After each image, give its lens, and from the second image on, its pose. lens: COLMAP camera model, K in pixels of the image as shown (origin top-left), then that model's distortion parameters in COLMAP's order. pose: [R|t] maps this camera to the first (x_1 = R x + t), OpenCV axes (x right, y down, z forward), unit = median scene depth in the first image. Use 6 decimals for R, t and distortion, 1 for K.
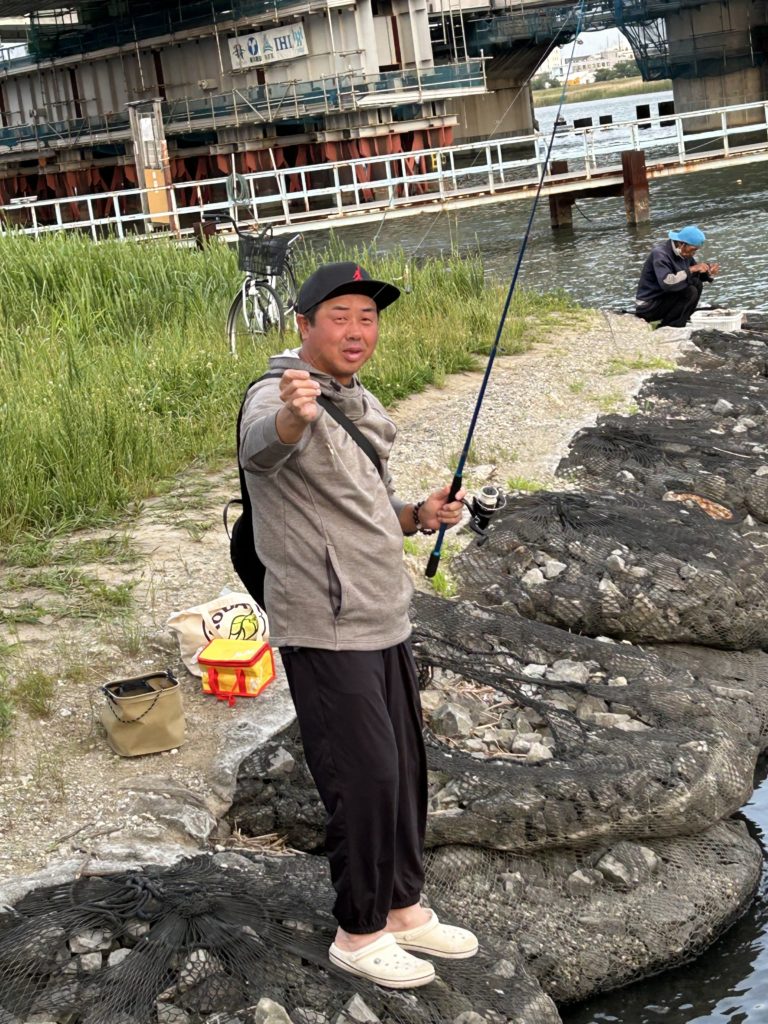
lens RADIAL K [[2171.1, 0, 384.1], [0, 2171.1, 512.0], [0, 0, 1]] dist [0.101526, 0.000000]
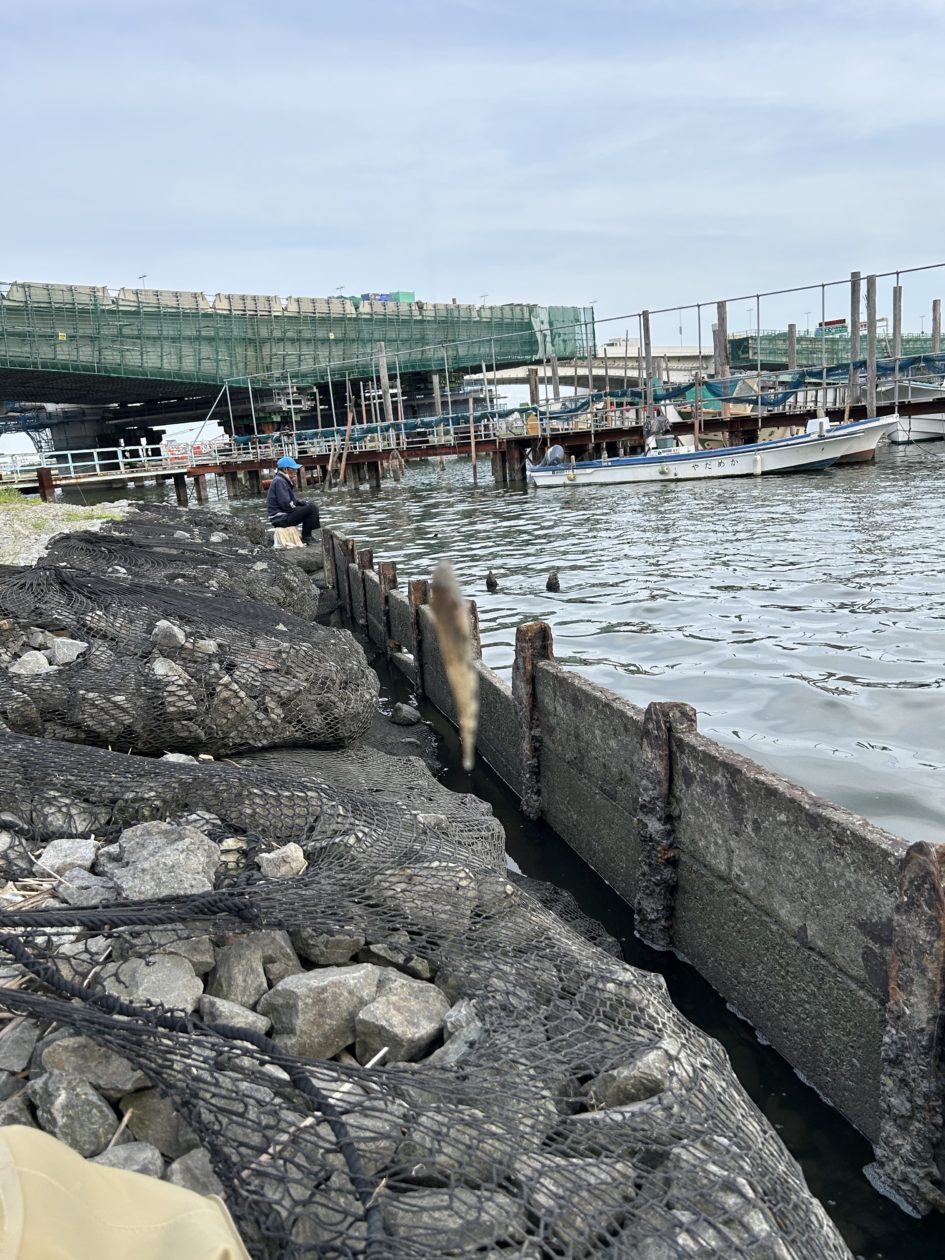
lens RADIAL K [[889.5, 0, 473.9], [0, 889.5, 634.0], [0, 0, 1]] dist [0.005904, -0.000019]
pose [[0.841298, -0.047528, 0.538479, 0.040519], [0.069223, 0.997398, -0.020117, 0.035257], [-0.536122, 0.054200, 0.842399, 0.740529]]
